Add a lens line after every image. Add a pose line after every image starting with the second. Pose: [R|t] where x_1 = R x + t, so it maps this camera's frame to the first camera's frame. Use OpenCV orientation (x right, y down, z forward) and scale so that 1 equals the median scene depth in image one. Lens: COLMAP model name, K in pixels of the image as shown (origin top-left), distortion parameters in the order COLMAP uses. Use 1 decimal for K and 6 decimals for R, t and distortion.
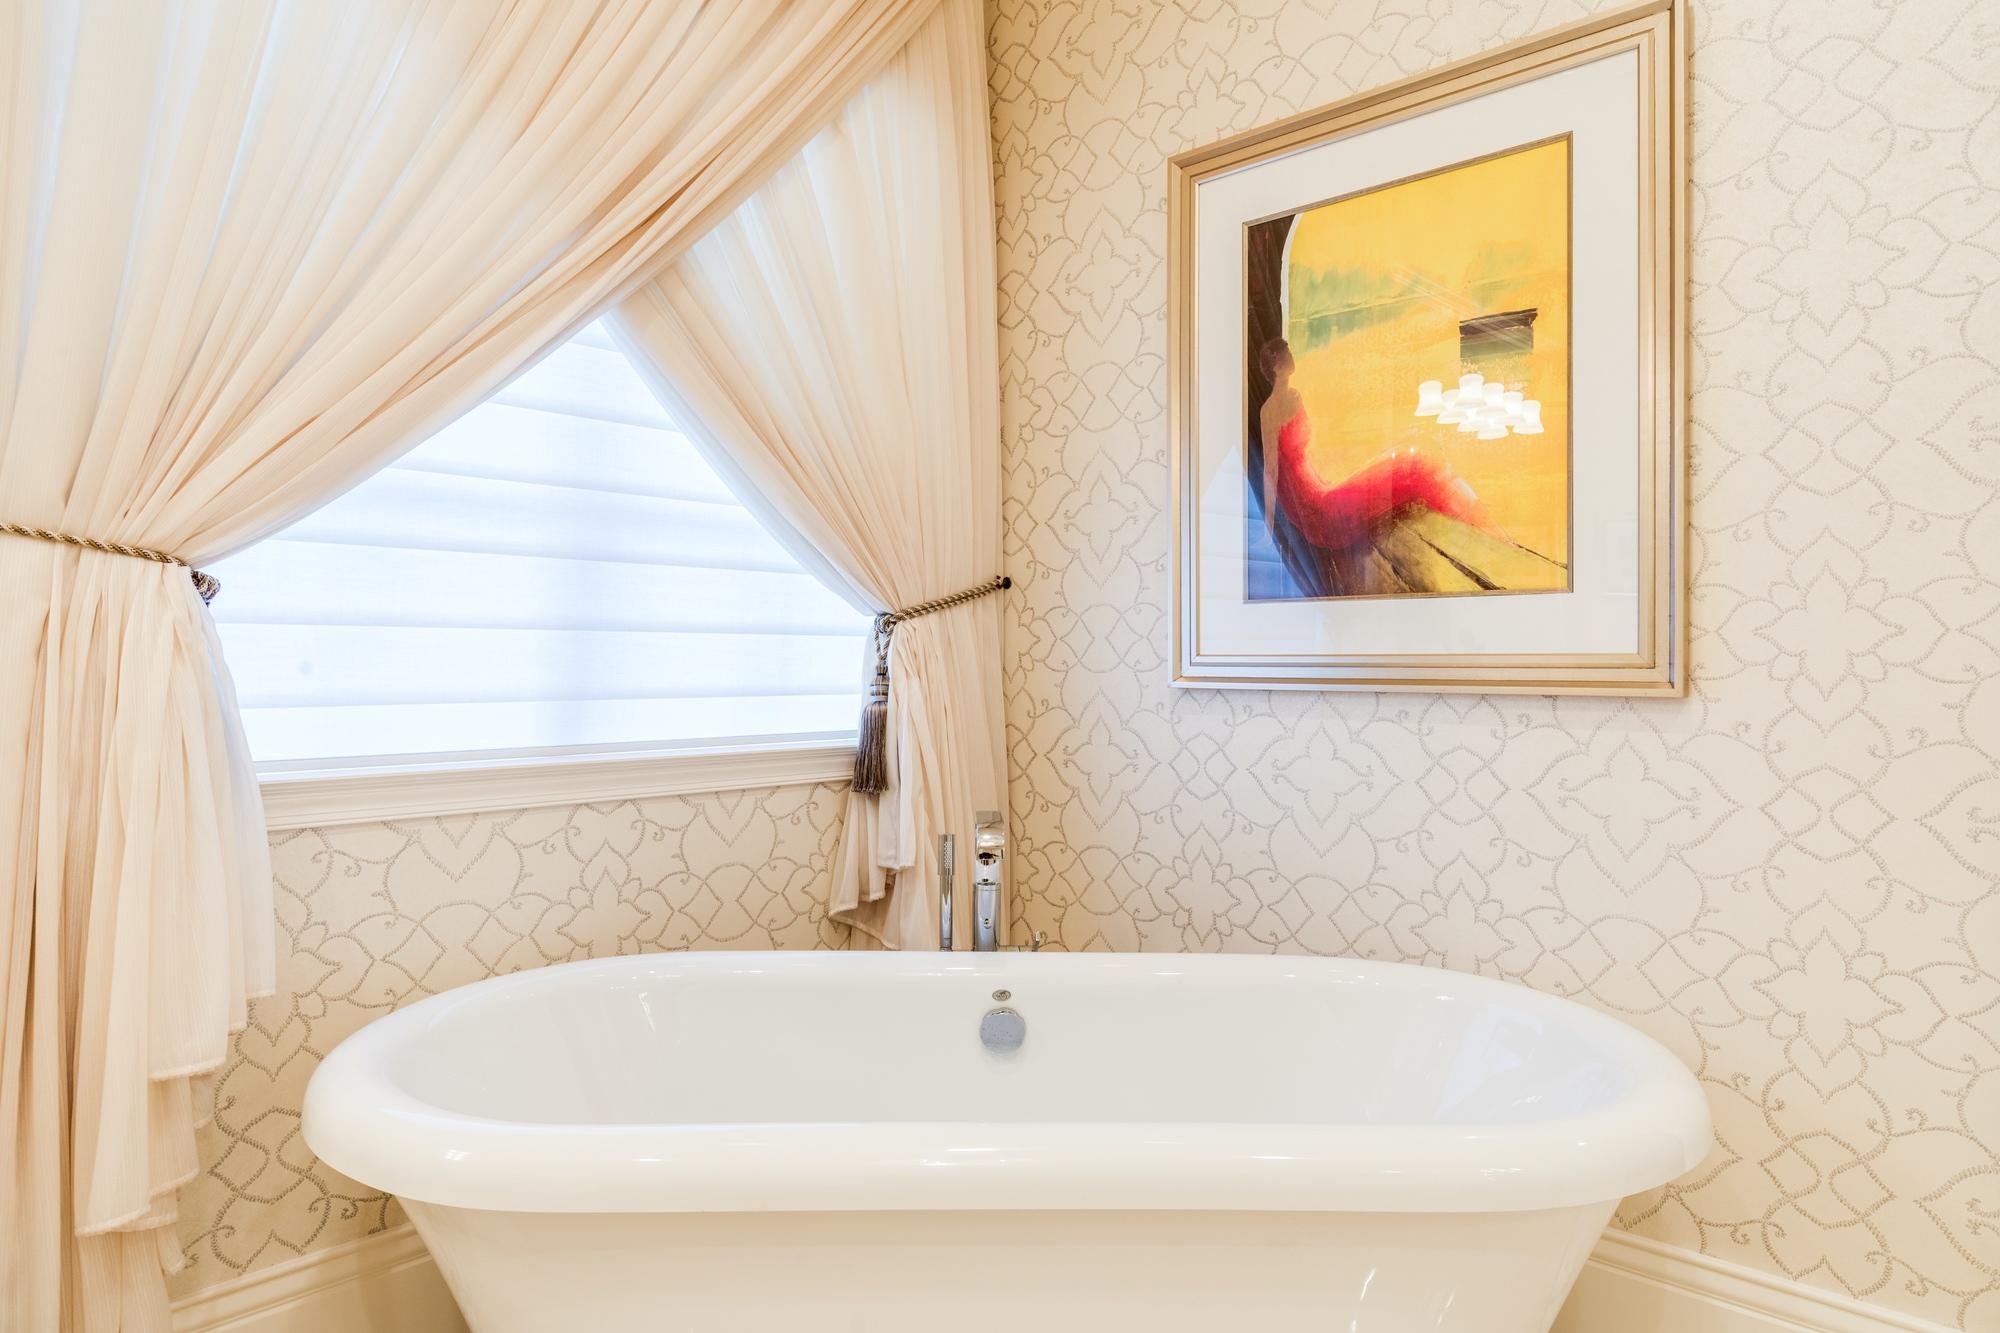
lens RADIAL K [[1240.2, 0, 1004.9], [0, 1240.2, 666.7], [0, 0, 1]] dist [-0.001328, -0.002133]
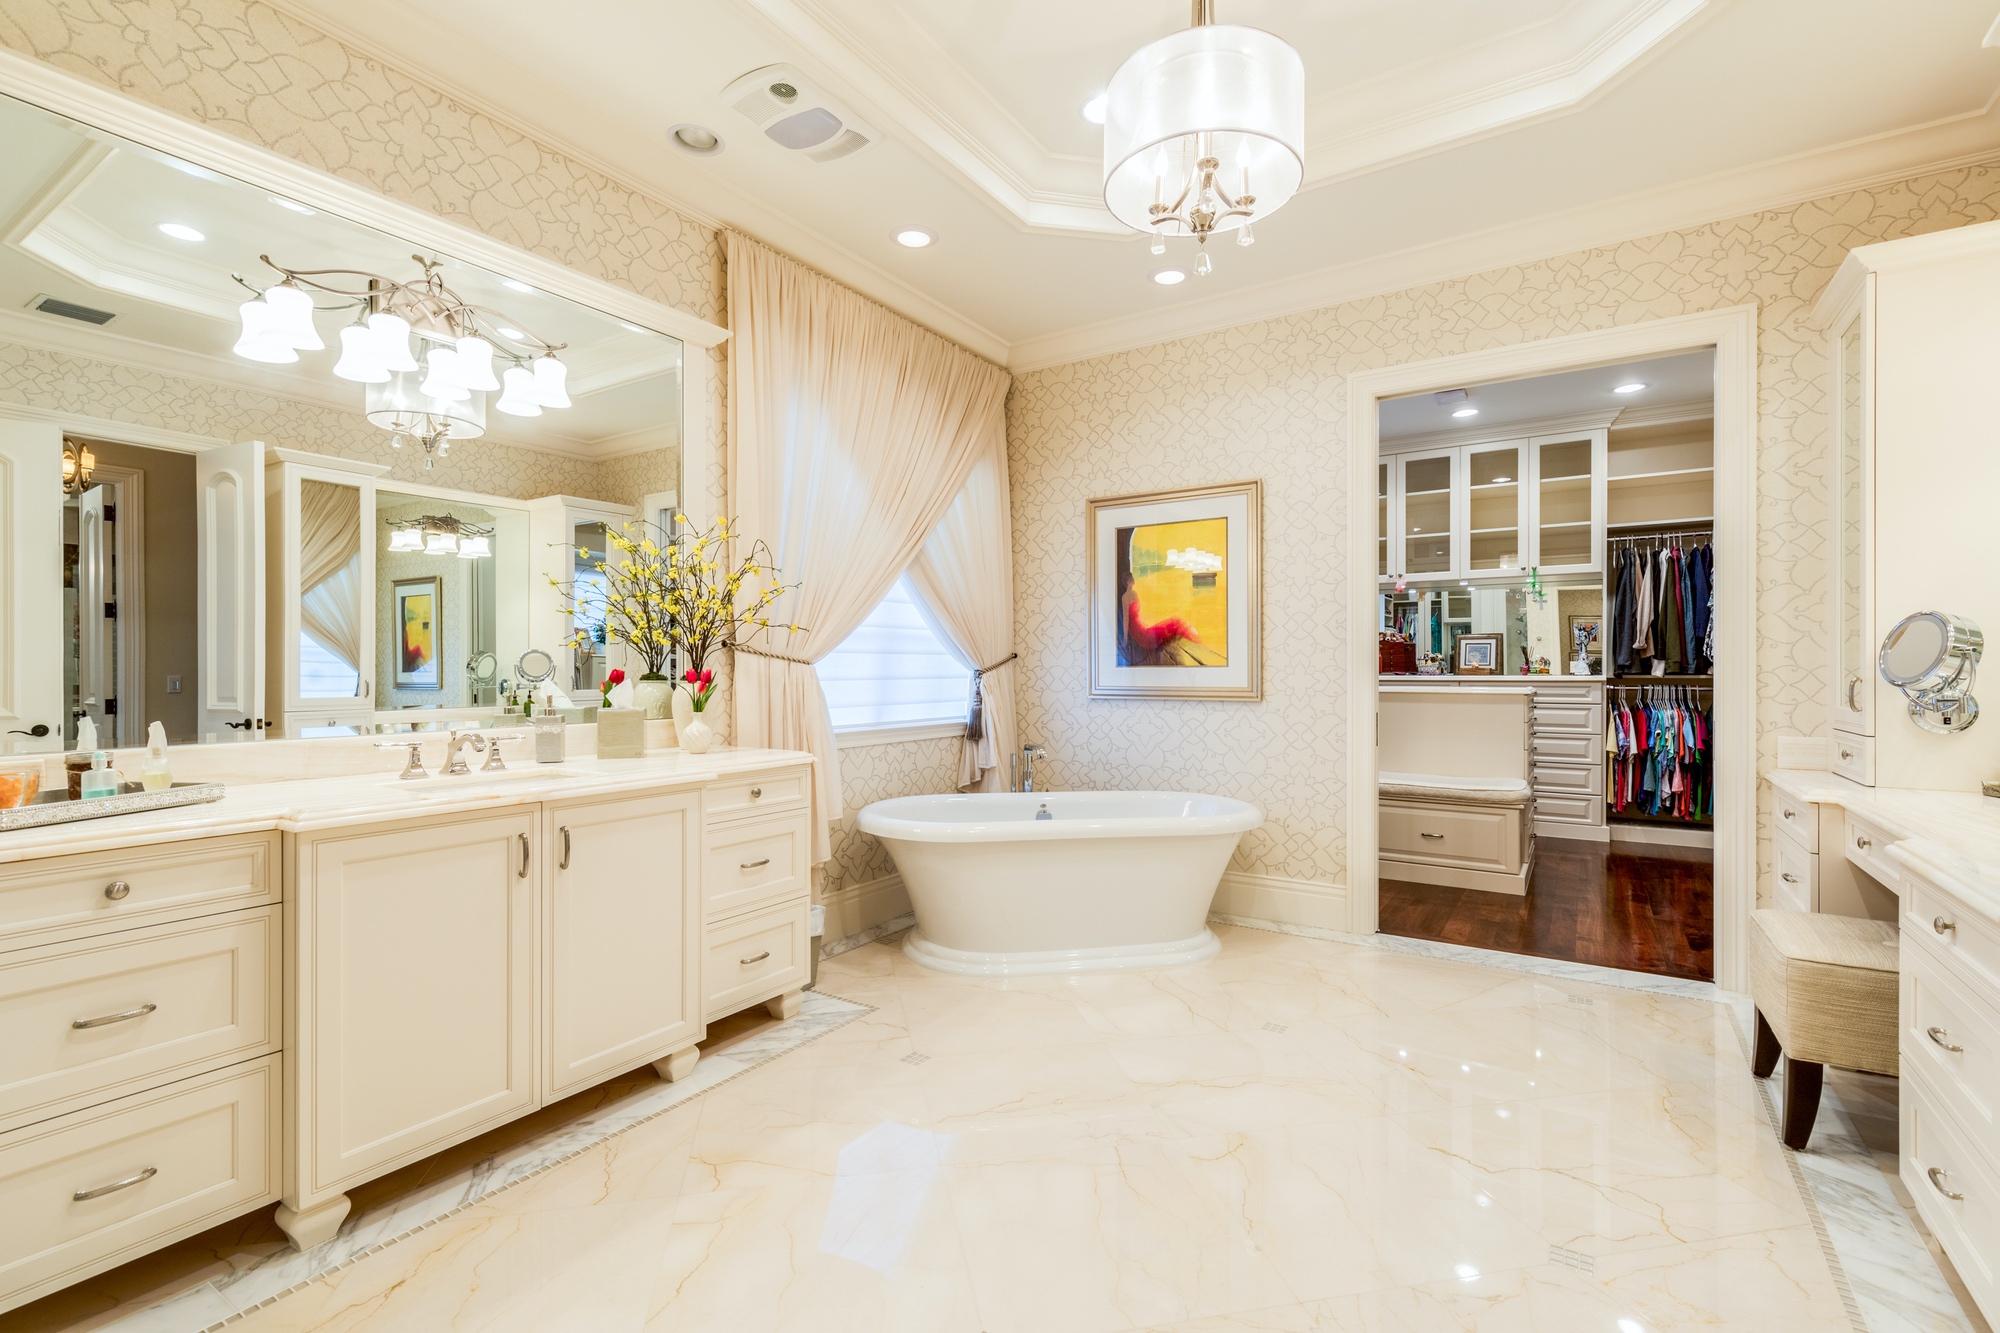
lens RADIAL K [[914.7, 0, 999.3], [0, 914.7, 677.1], [0, 0, 1]] dist [0.000683, 0.000007]
pose [[0.987086, -0.006995, 0.160039, -0.369596], [0.005870, 0.999955, 0.007502, -0.044378], [-0.160084, -0.006466, 0.987082, -0.912393]]
